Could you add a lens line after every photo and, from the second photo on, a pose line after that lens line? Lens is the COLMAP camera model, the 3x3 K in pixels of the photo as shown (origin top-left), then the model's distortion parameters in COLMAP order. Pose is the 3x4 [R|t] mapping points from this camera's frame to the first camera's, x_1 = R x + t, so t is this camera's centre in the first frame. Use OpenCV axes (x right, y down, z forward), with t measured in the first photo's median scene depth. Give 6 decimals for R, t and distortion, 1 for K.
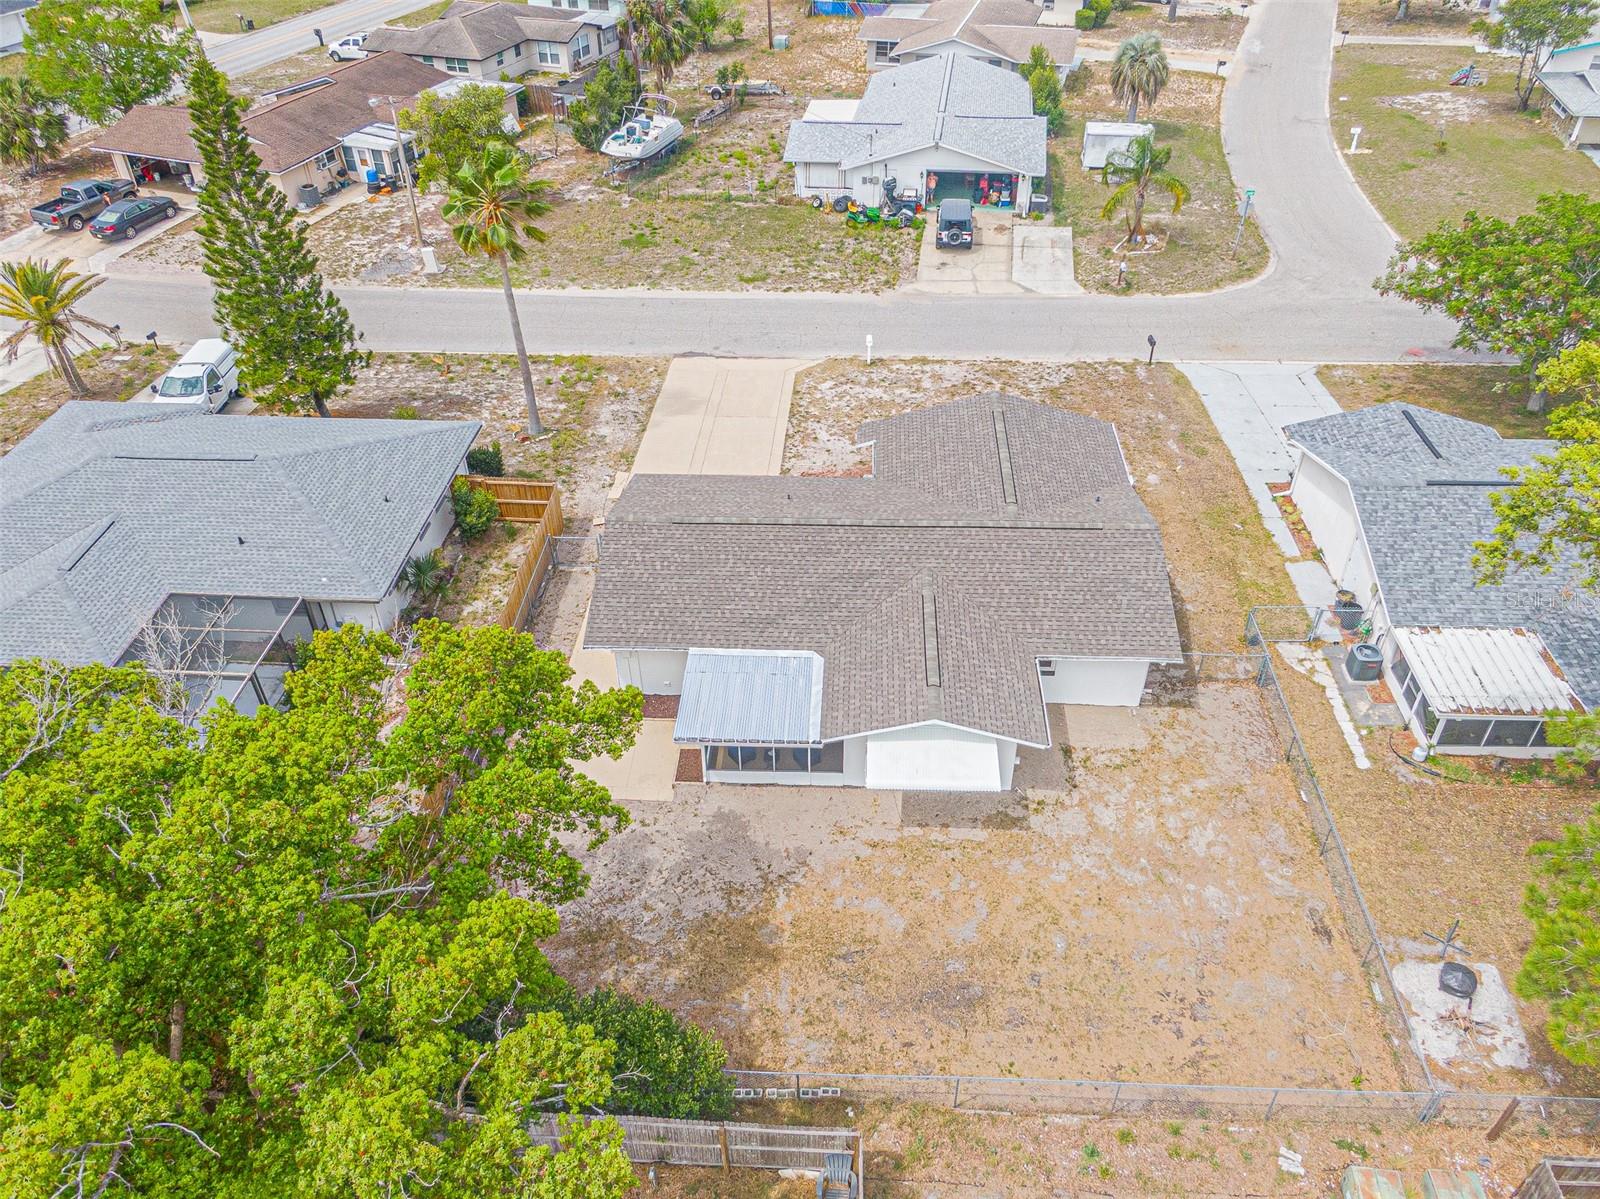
lens RADIAL K [[1171.8, 0, 800.0], [0, 1171.8, 599.5], [0, 0, 1]] dist [0.027542, -0.042625]
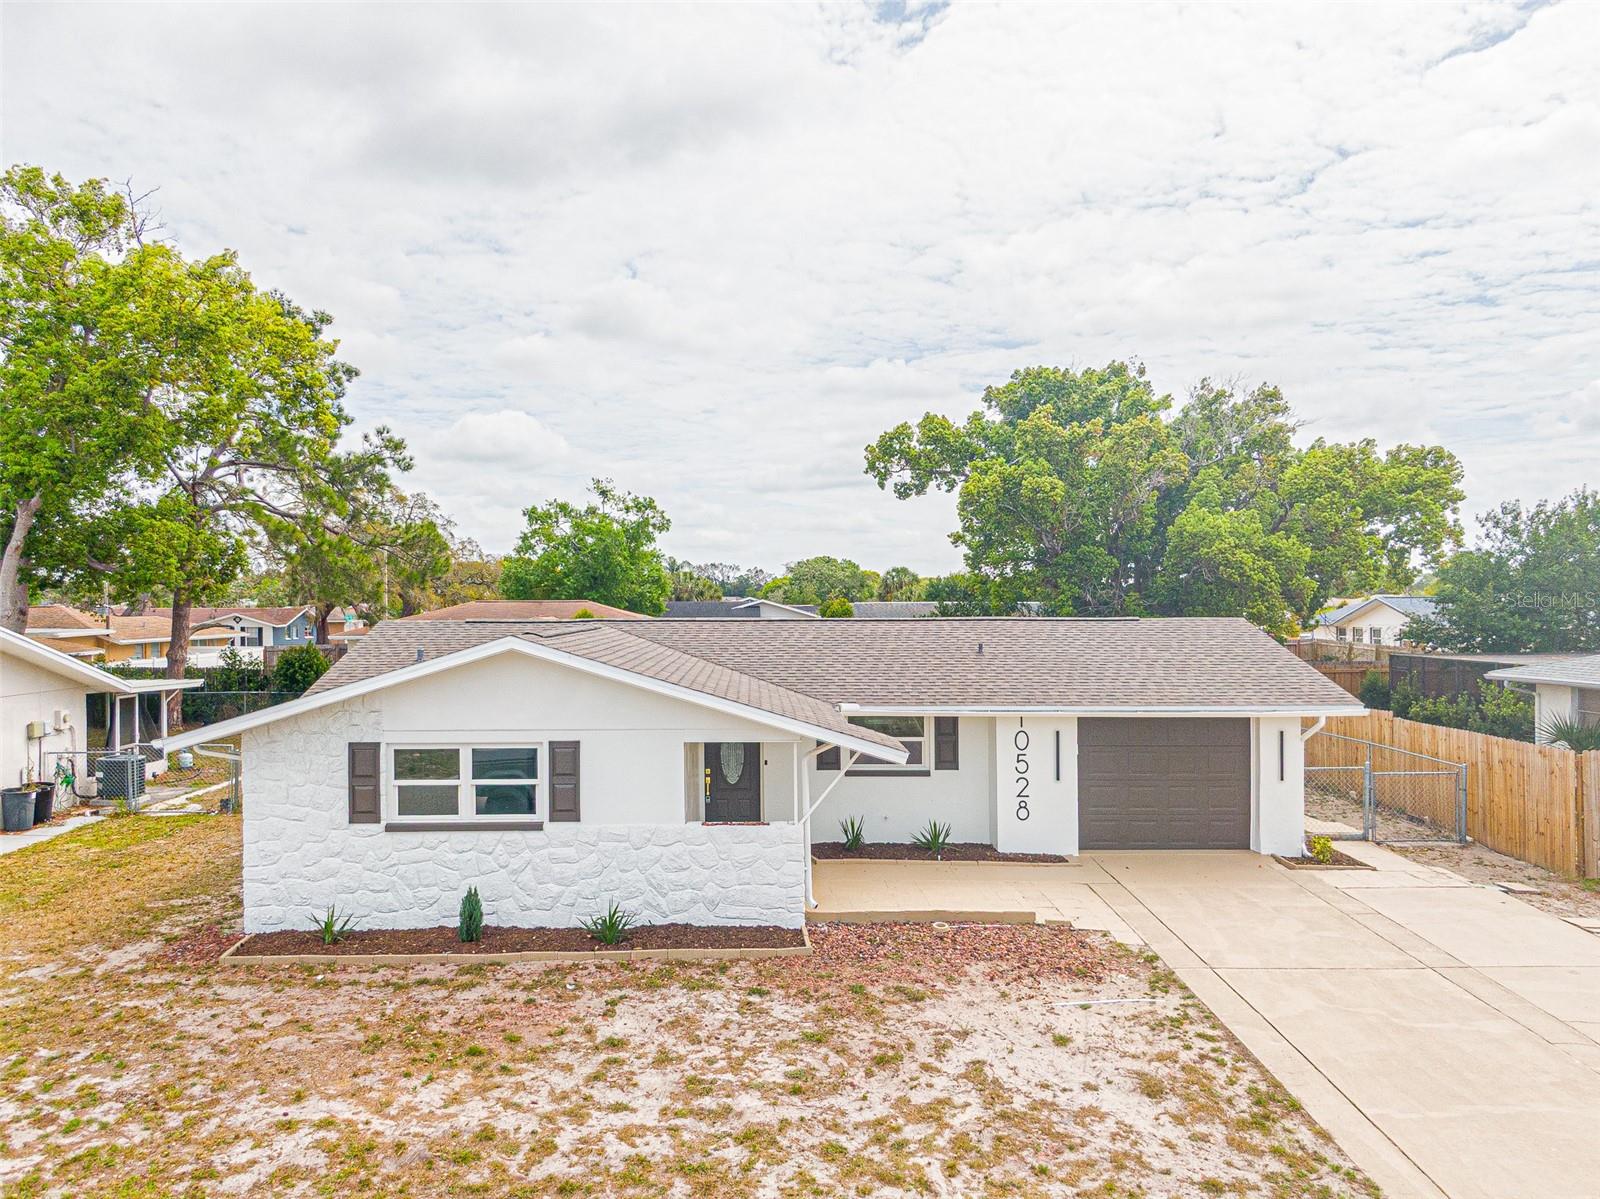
lens RADIAL K [[1189.4, 0, 747.4], [0, 1189.4, 600.6], [0, 0, 1]] dist [0.017419, -0.032918]
pose [[-0.998485, 0.018882, -0.051686, 0.148223], [-0.017059, 0.786792, 0.616983, -0.516042], [0.052316, 0.616930, -0.785277, 1.634872]]
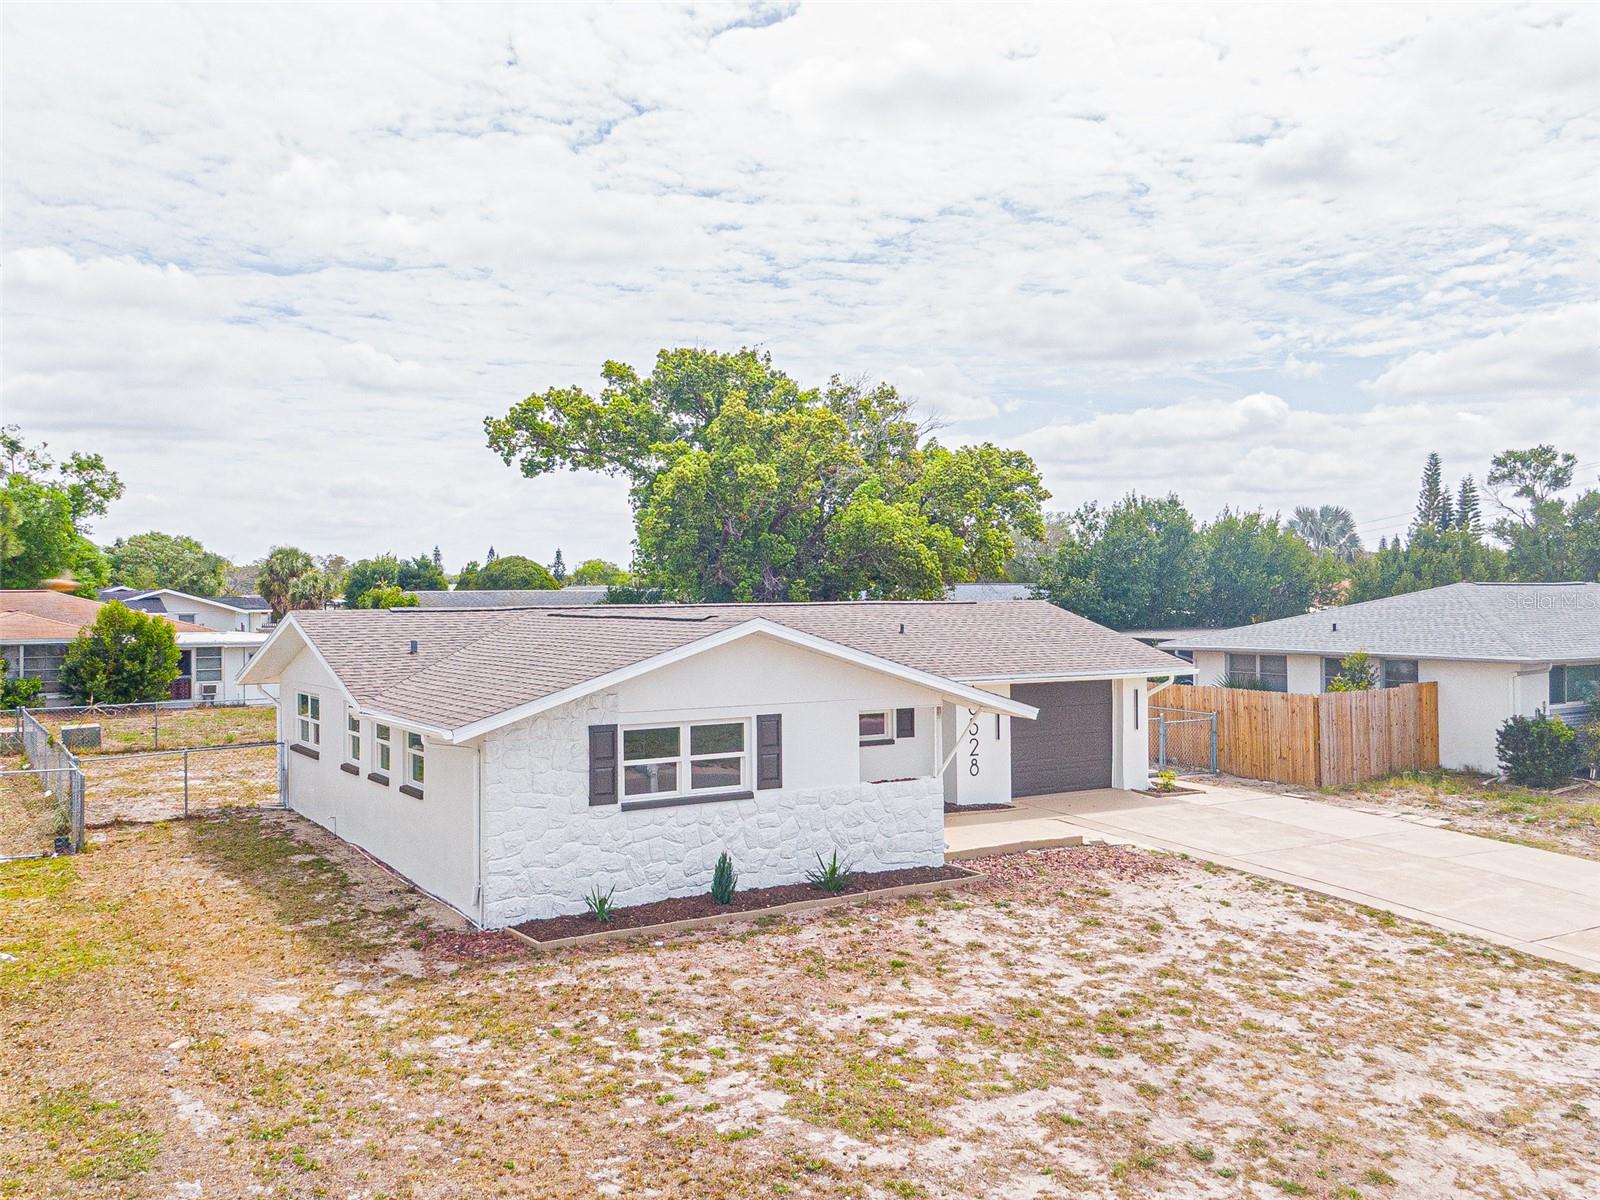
lens RADIAL K [[1448.9, 0, 787.5], [0, 1448.9, 519.1], [0, 0, 1]] dist [0.063109, -0.111537]
pose [[-0.825100, -0.004848, -0.564966, 0.544733], [-0.333444, 0.811420, 0.480013, -0.554624], [0.456098, 0.584444, -0.671119, 1.672443]]
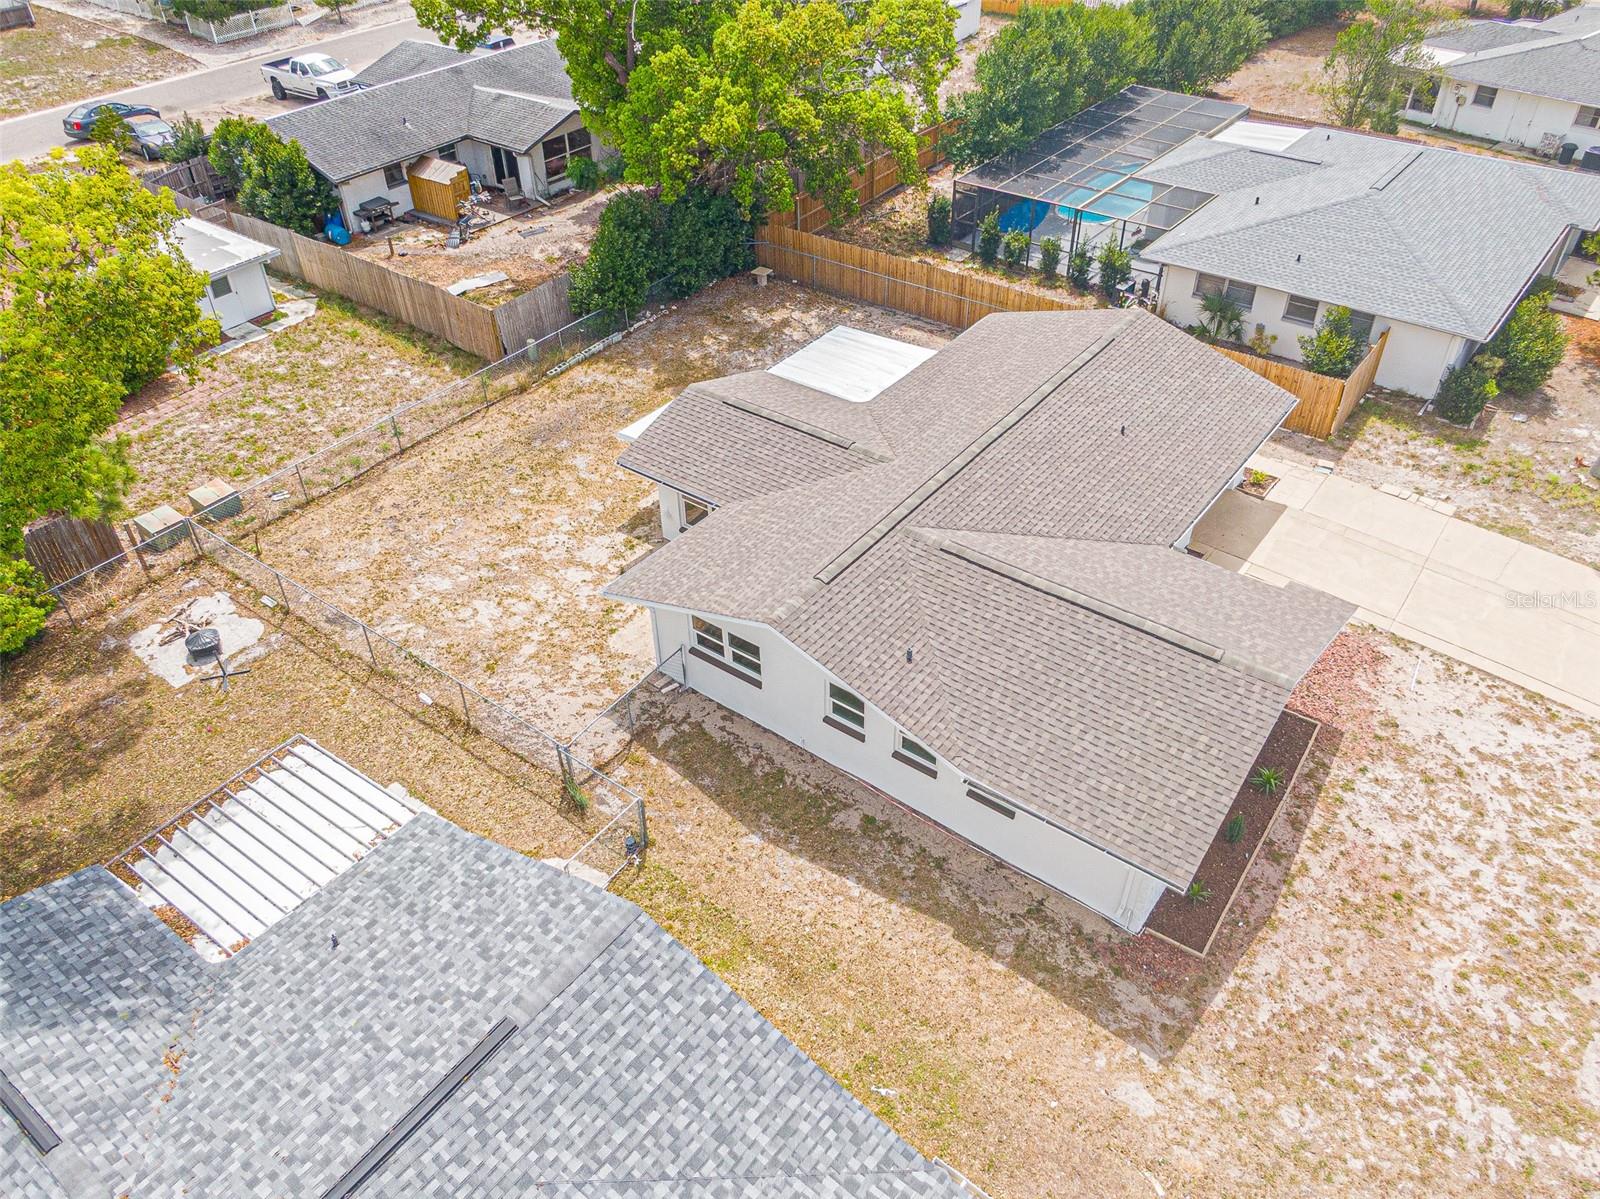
lens RADIAL K [[1171.8, 0, 800.0], [0, 1171.8, 599.5], [0, 0, 1]] dist [0.027542, -0.042625]
pose [[-0.557078, 0.536506, -0.633897, 0.739523], [-0.493279, 0.400295, 0.772295, -0.604338], [0.668087, 0.742917, 0.041651, 1.049766]]
